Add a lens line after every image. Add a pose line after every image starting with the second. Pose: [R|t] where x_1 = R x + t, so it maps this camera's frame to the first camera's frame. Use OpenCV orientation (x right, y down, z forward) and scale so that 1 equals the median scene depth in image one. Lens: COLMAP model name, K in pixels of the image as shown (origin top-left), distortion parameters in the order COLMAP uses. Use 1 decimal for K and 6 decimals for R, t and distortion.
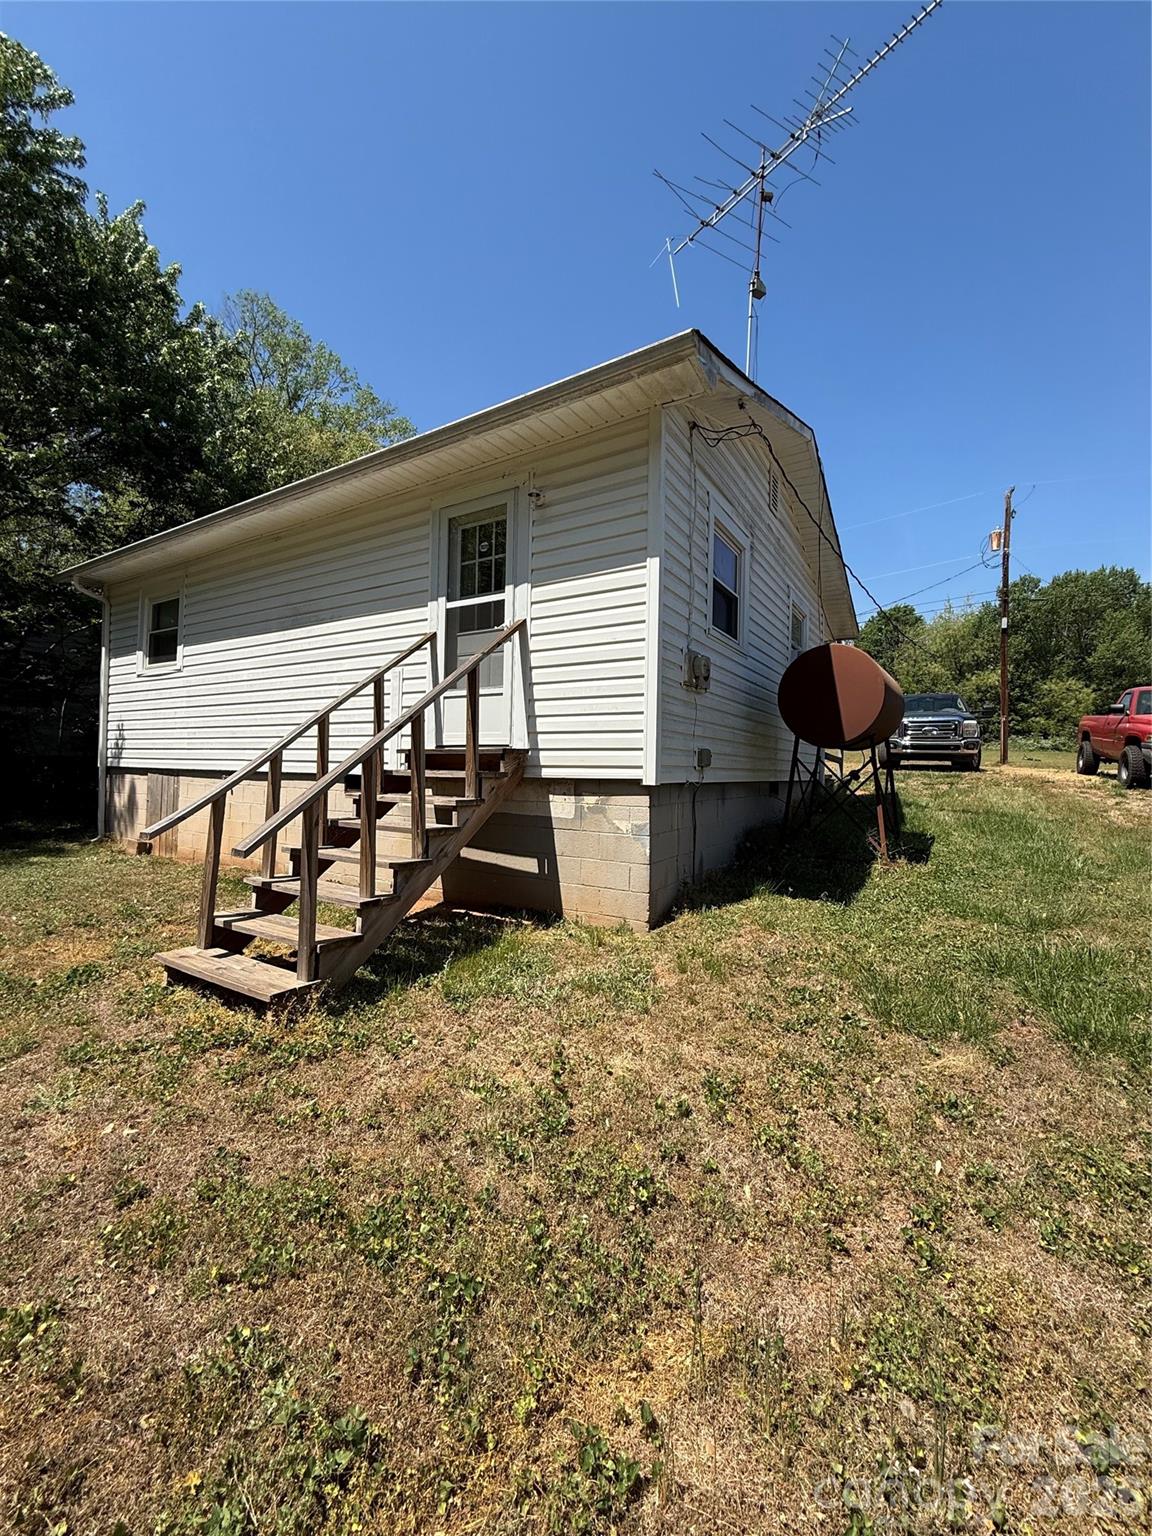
lens RADIAL K [[610.2, 0, 576.0], [0, 610.2, 768.0], [0, 0, 1]] dist [0.001963, 0.000024]
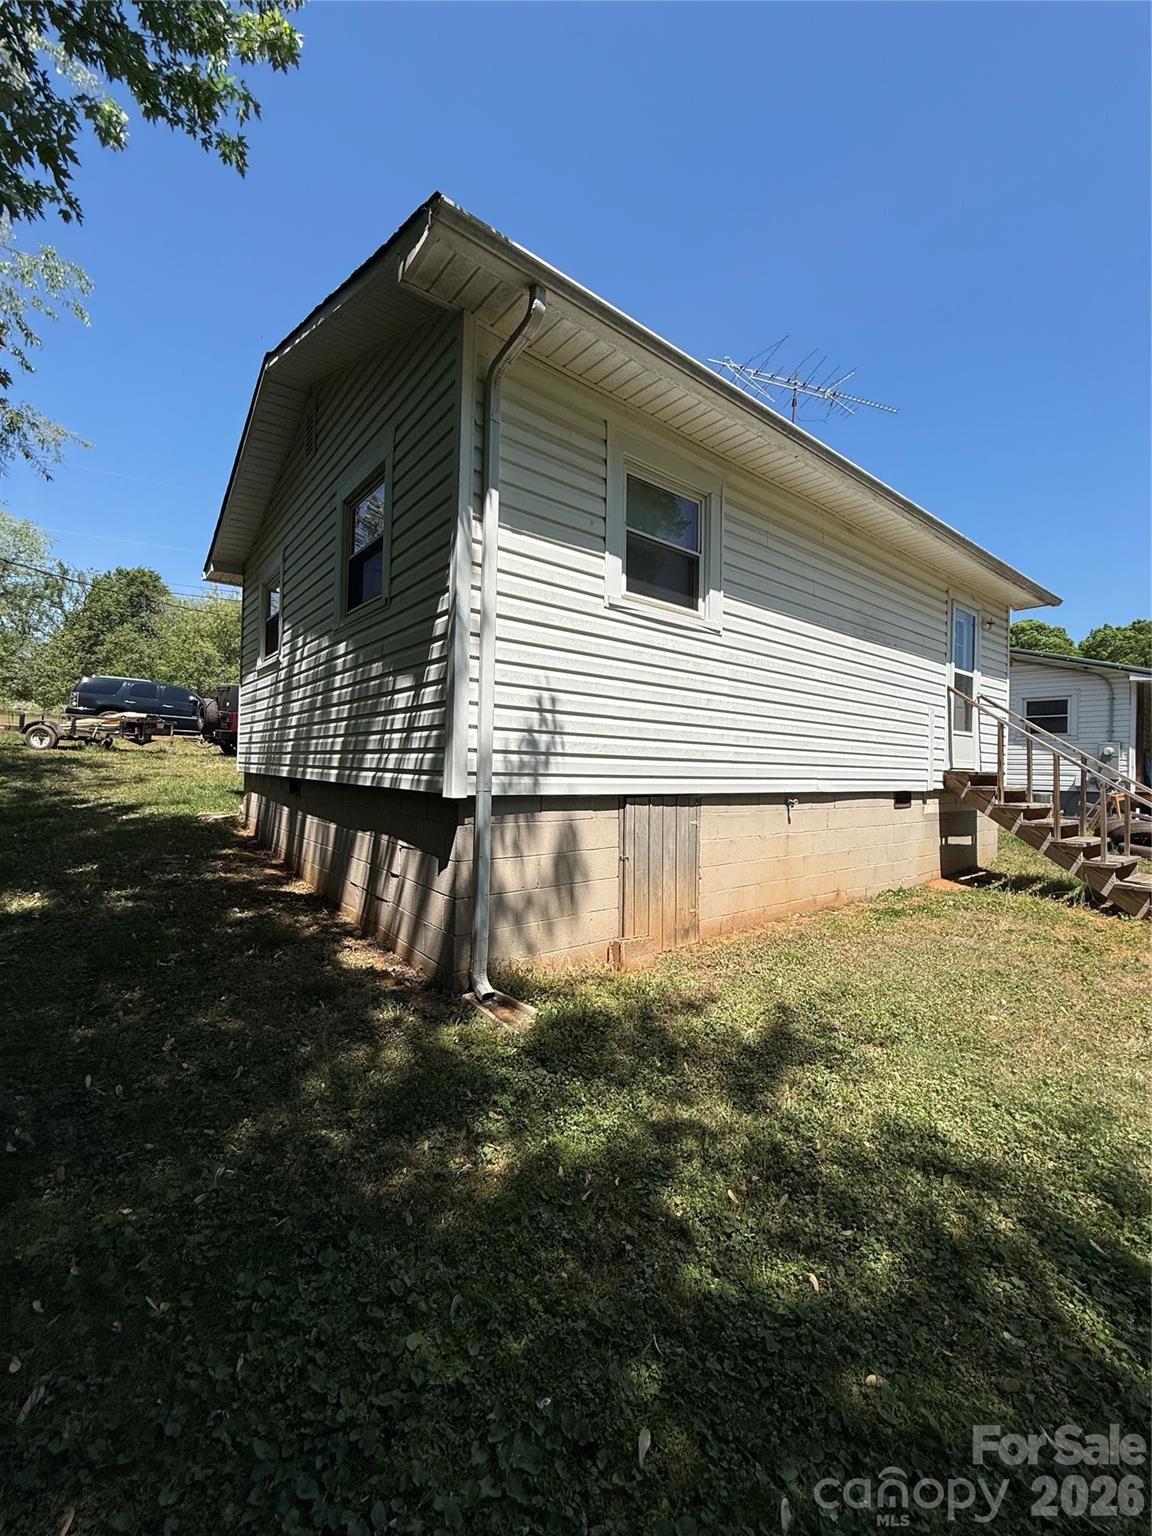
lens RADIAL K [[610.2, 0, 576.0], [0, 610.2, 768.0], [0, 0, 1]] dist [0.001963, 0.000024]
pose [[0.332623, -0.010955, 0.942996, -1.822728], [-0.016355, 0.999715, 0.017382, -0.047248], [-0.942918, -0.021204, 0.332349, 1.331482]]
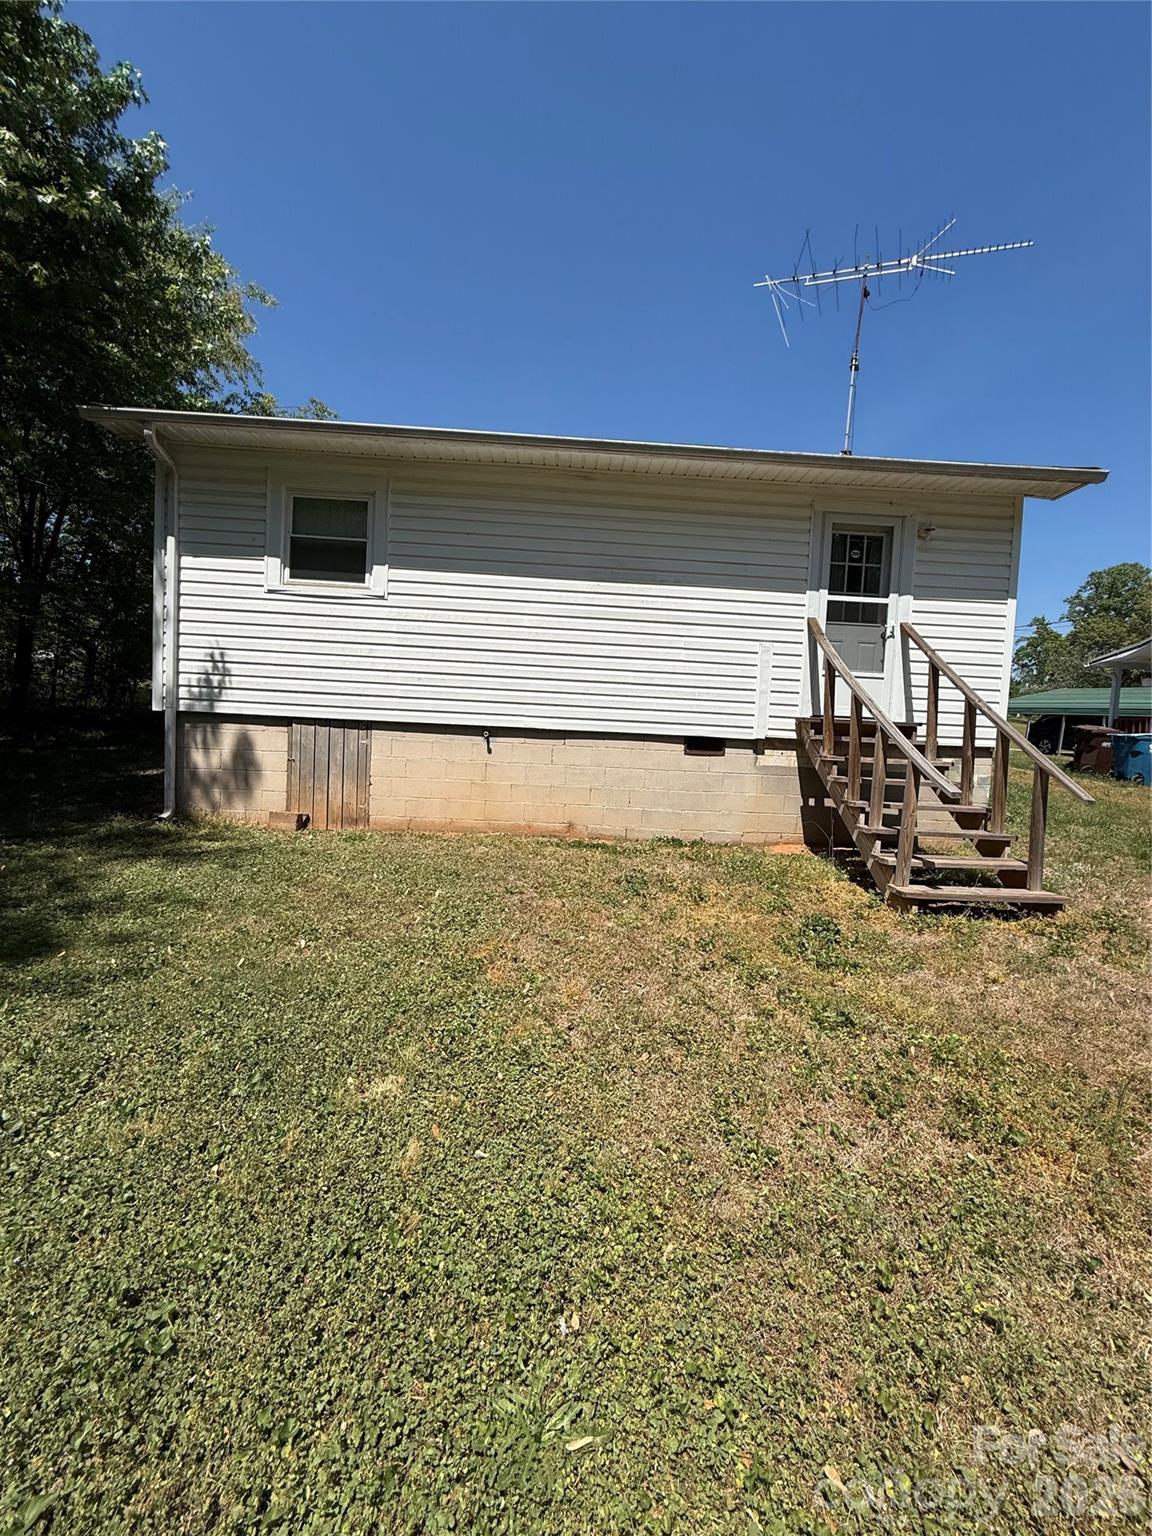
lens RADIAL K [[610.2, 0, 576.0], [0, 610.2, 768.0], [0, 0, 1]] dist [0.001963, 0.000024]
pose [[0.829682, -0.007335, 0.558188, -1.267178], [-0.032218, 0.997618, 0.060997, 0.007861], [-0.557306, -0.068592, 0.827469, 0.266237]]
